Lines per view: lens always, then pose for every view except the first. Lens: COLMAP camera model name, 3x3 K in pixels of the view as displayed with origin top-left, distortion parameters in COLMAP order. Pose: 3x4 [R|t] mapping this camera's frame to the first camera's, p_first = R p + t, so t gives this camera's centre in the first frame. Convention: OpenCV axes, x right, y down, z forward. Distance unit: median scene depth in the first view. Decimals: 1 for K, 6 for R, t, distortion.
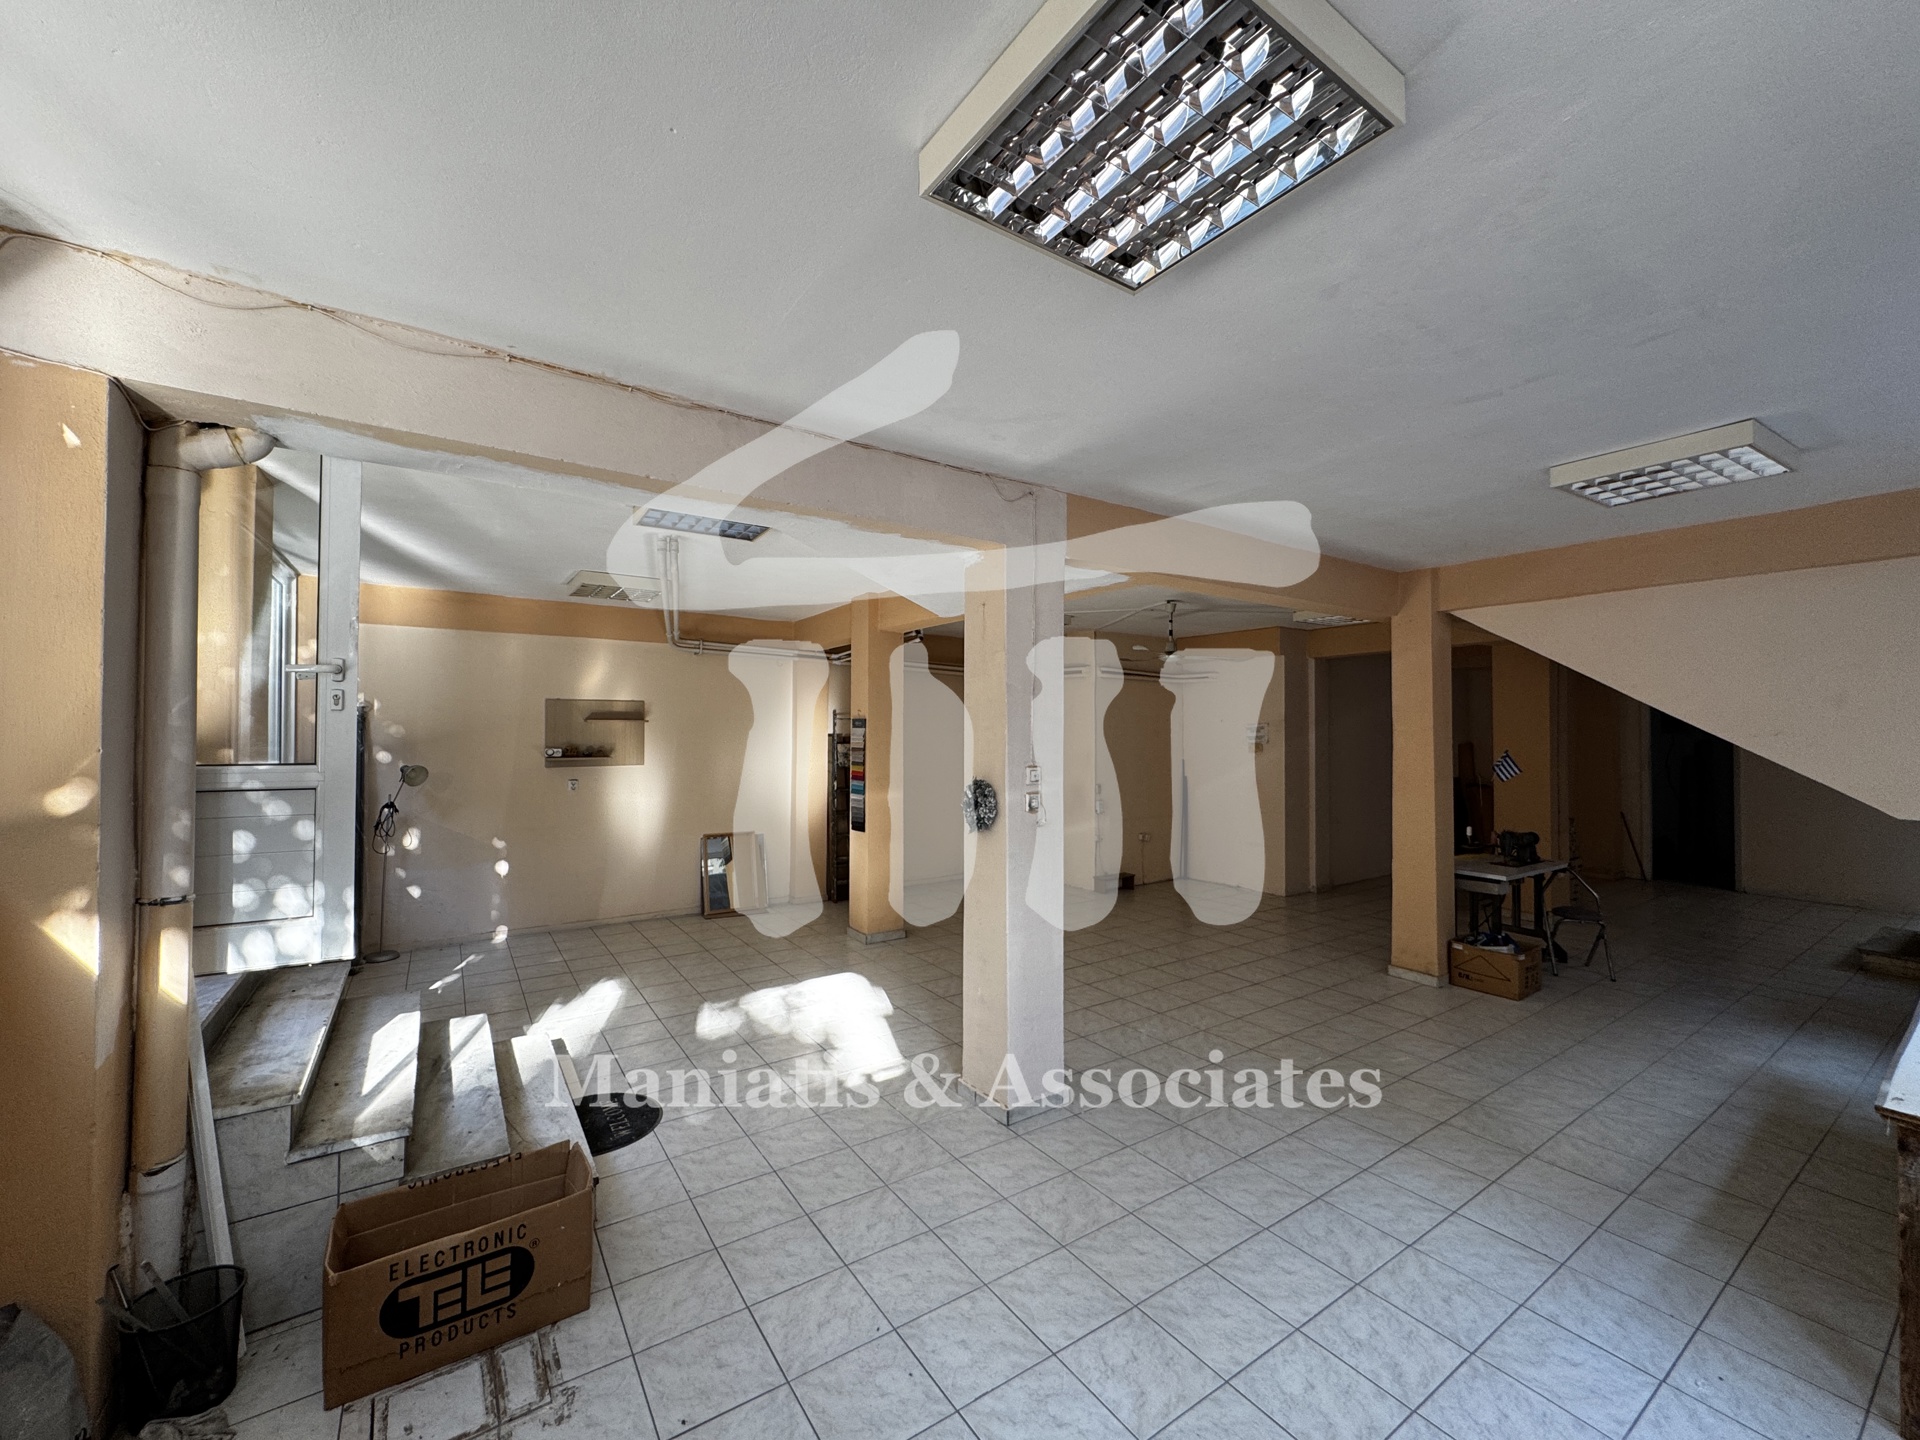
lens RADIAL K [[765.2, 0, 962.1], [0, 765.2, 721.6], [0, 0, 1]] dist [-0.002444, 0.000842]
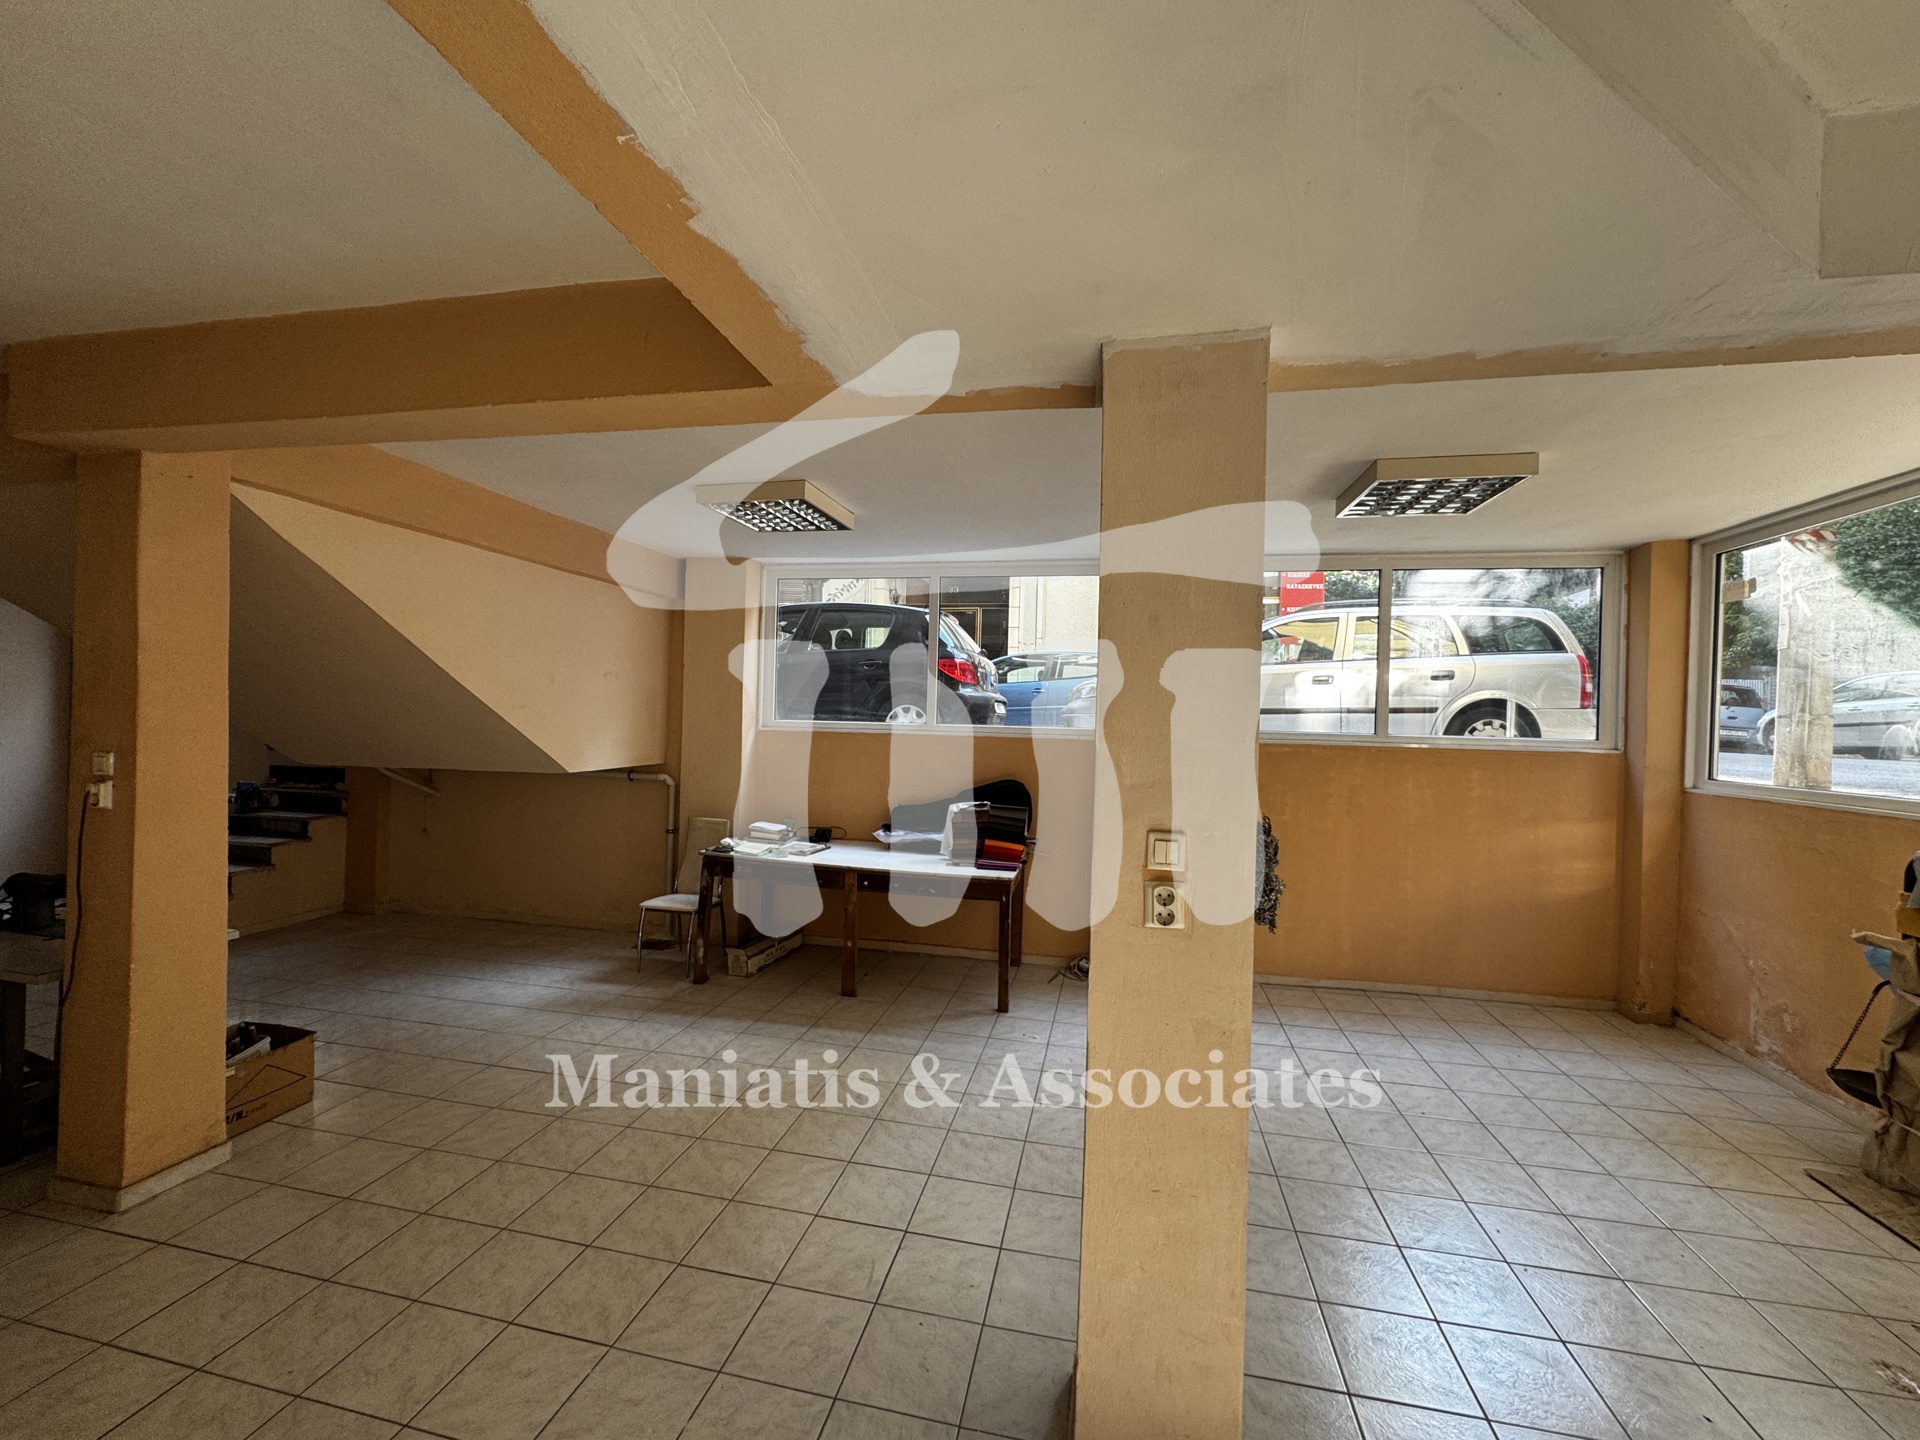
lens RADIAL K [[765.2, 0, 958.8], [0, 765.2, 722.1], [0, 0, 1]] dist [-0.002444, 0.000842]
pose [[-0.690591, -0.024998, 0.722814, -0.222257], [-0.037246, 0.999306, -0.001026, 0.020675], [-0.722286, -0.027630, -0.691042, 1.663755]]
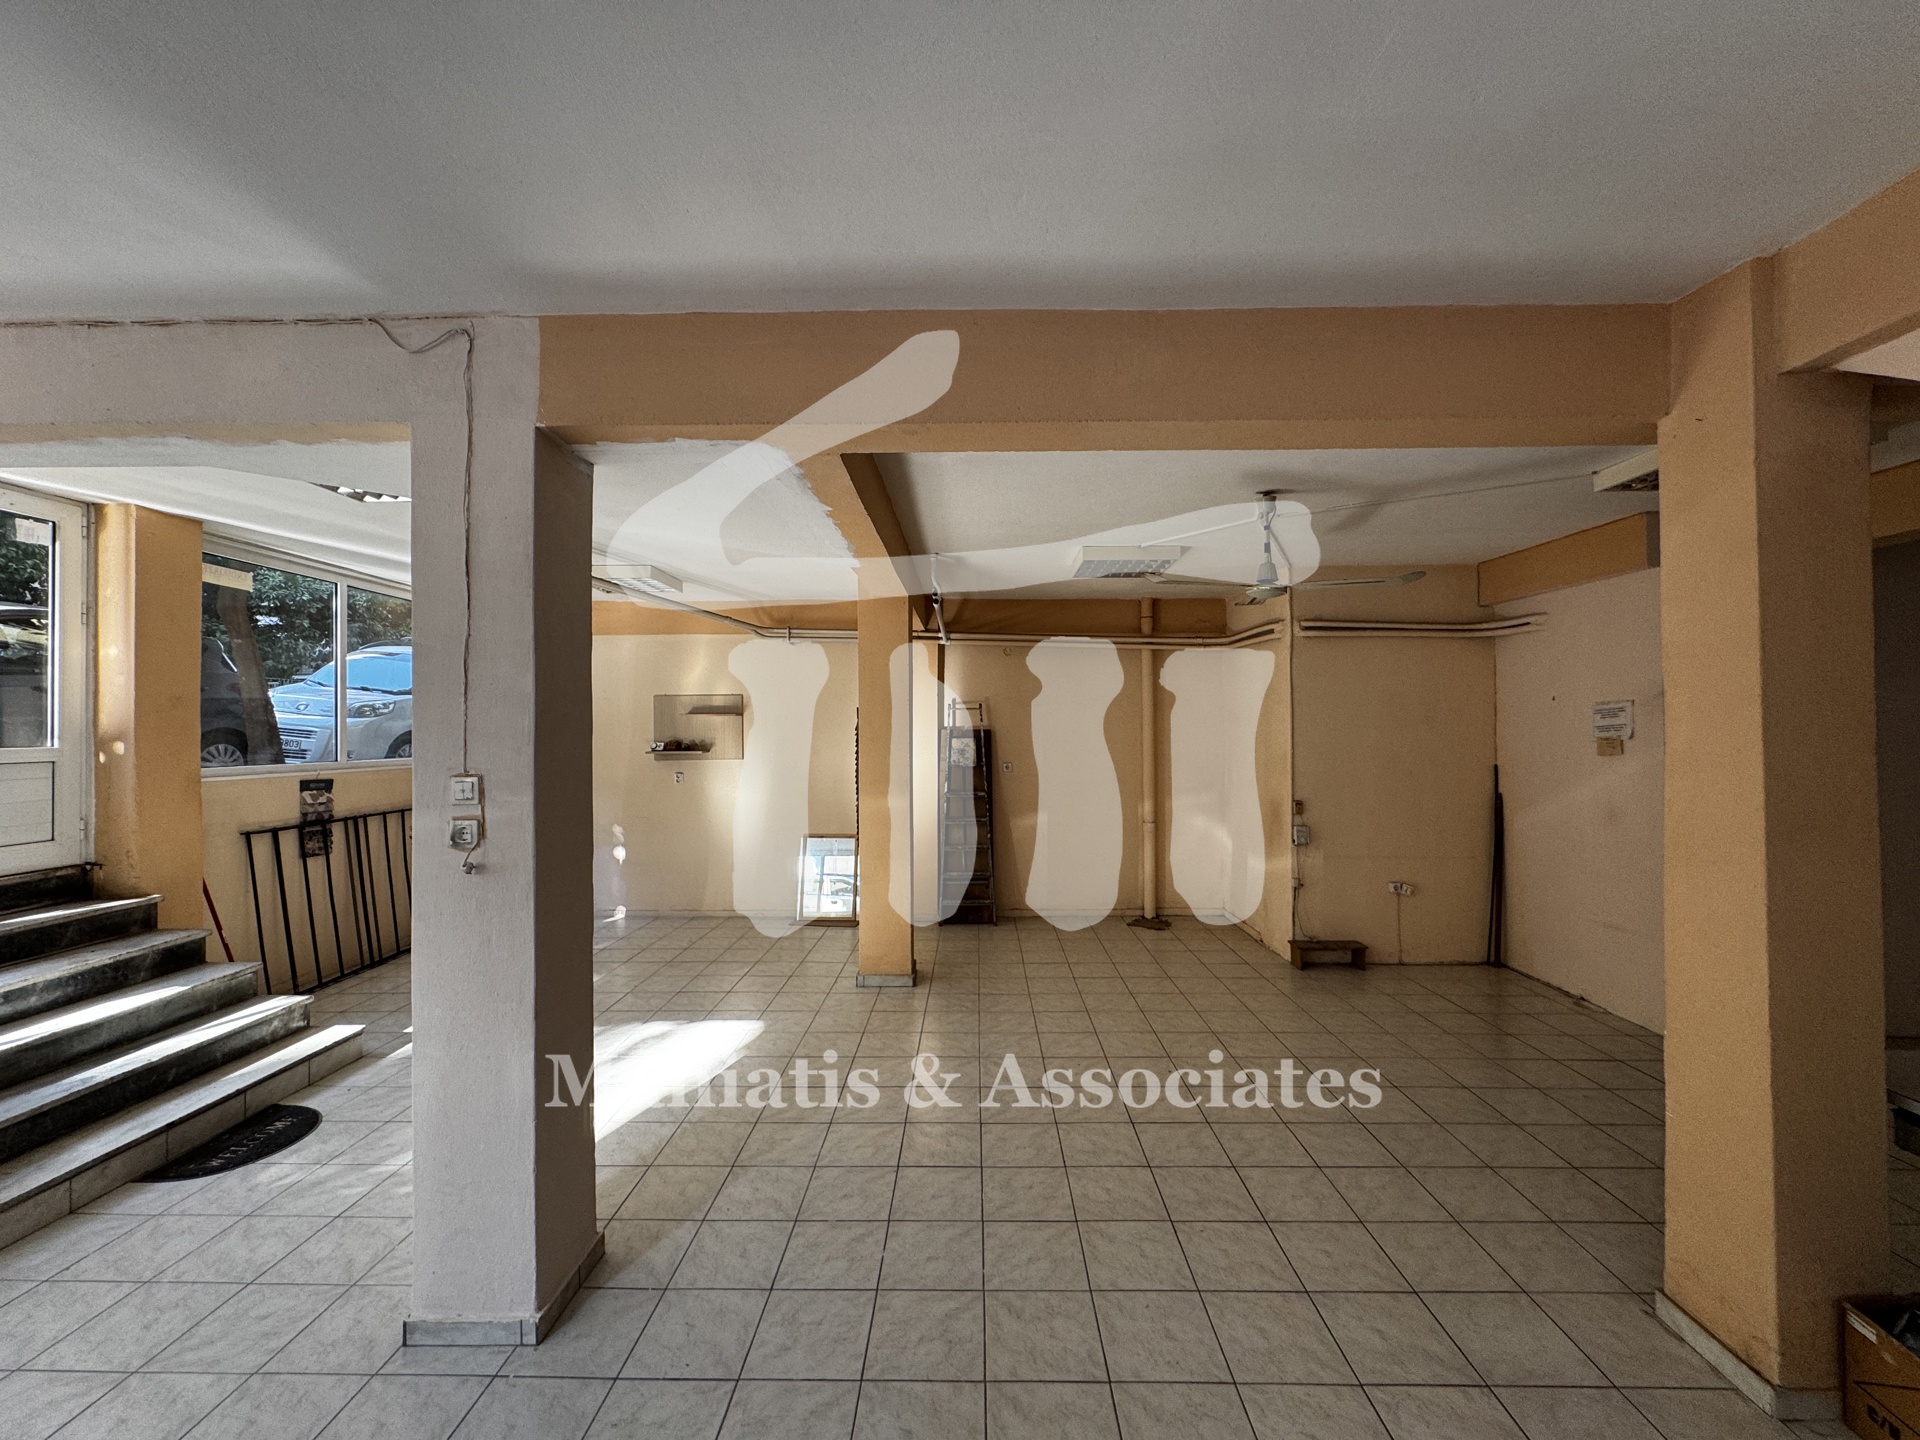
lens RADIAL K [[765.2, 0, 962.5], [0, 765.2, 722.2], [0, 0, 1]] dist [-0.002444, 0.000842]
pose [[0.817959, -0.010784, -0.575175, 0.855721], [0.015621, 0.999872, 0.003469, 0.021725], [0.575064, -0.011823, 0.818023, 0.806349]]
